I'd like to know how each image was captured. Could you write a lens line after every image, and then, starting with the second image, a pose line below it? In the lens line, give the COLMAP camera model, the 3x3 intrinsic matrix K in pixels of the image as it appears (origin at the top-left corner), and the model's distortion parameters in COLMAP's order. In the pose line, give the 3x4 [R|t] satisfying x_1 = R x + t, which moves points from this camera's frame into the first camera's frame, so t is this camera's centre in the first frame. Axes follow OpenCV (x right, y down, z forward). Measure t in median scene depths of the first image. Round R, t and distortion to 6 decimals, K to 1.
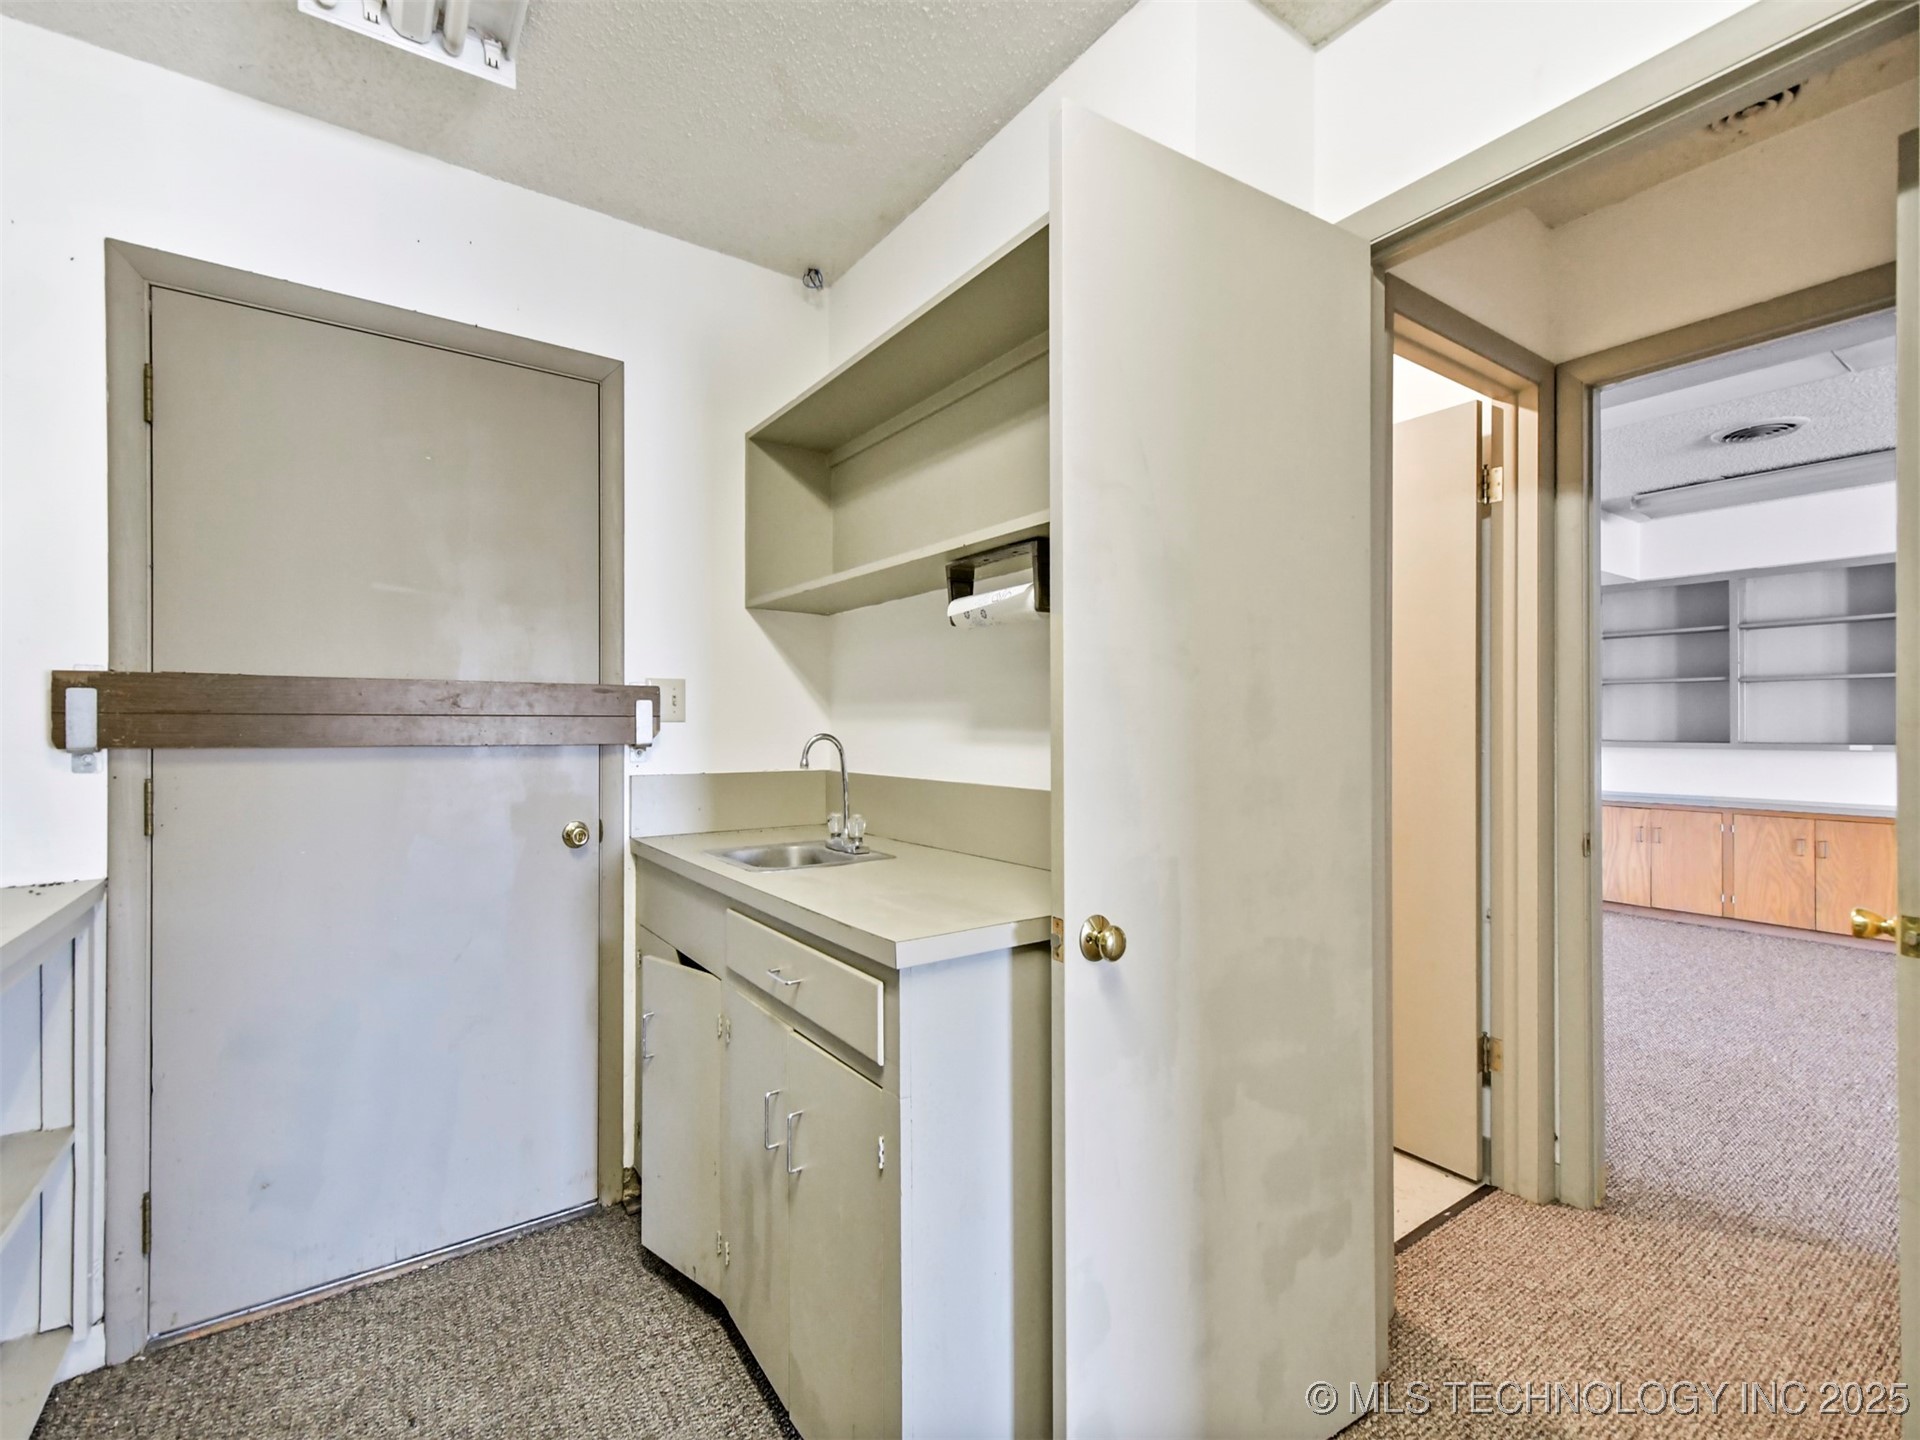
lens RADIAL K [[866.5, 0, 959.7], [0, 866.5, 716.0], [0, 0, 1]] dist [0.000382, -0.000134]
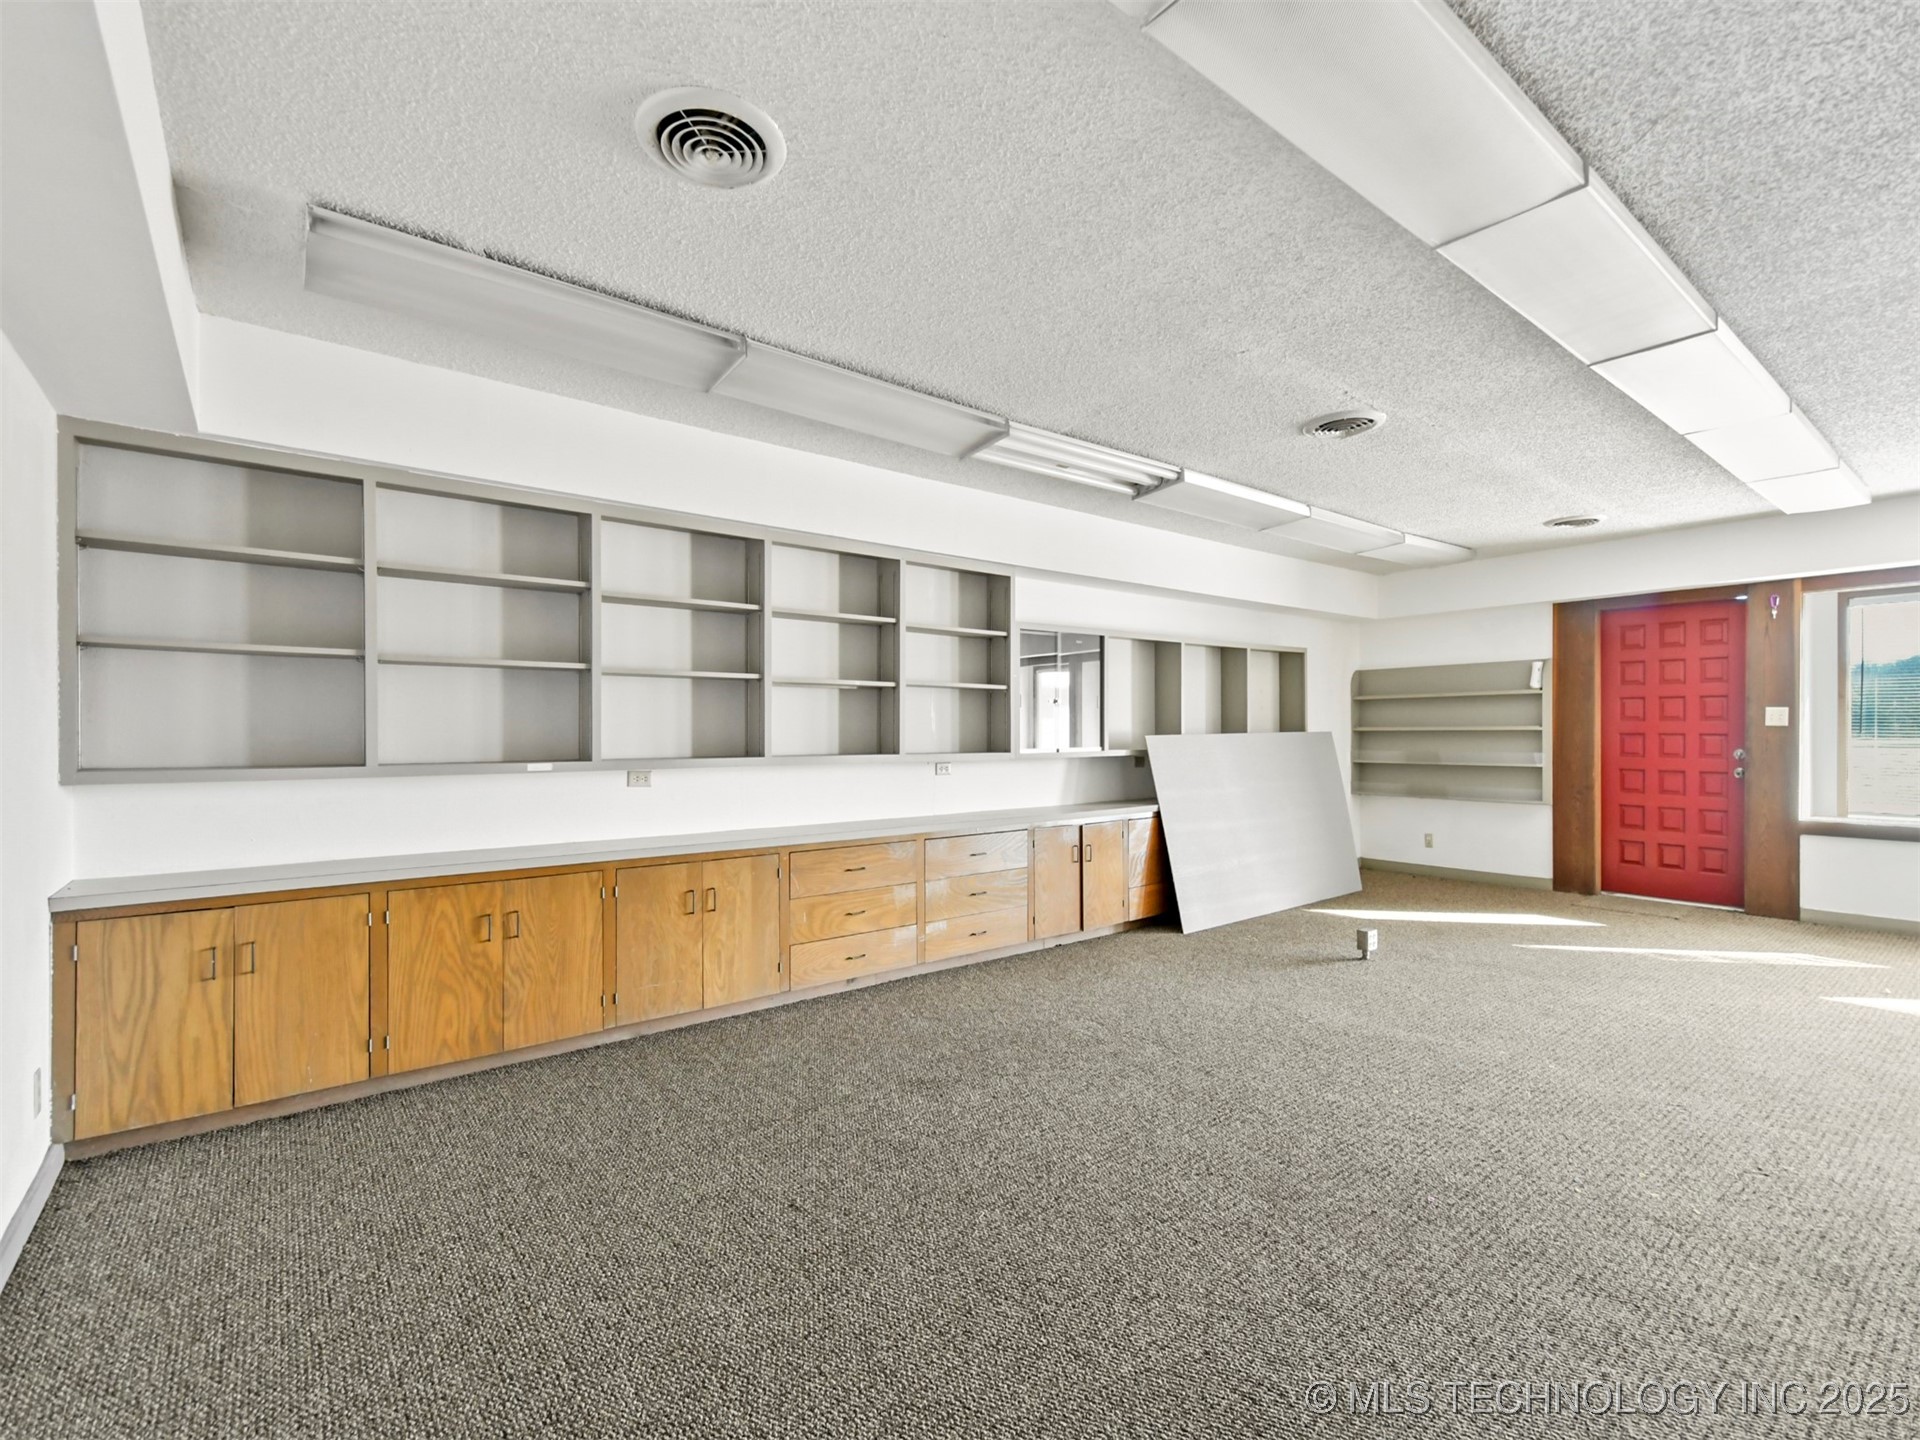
lens RADIAL K [[866.5, 0, 957.2], [0, 866.5, 730.6], [0, 0, 1]] dist [0.000382, -0.000134]
pose [[-0.030255, 0.007462, 0.999514, 0.319366], [0.004621, 0.999962, -0.007325, 0.013209], [-0.999532, 0.004397, -0.030288, 0.660229]]
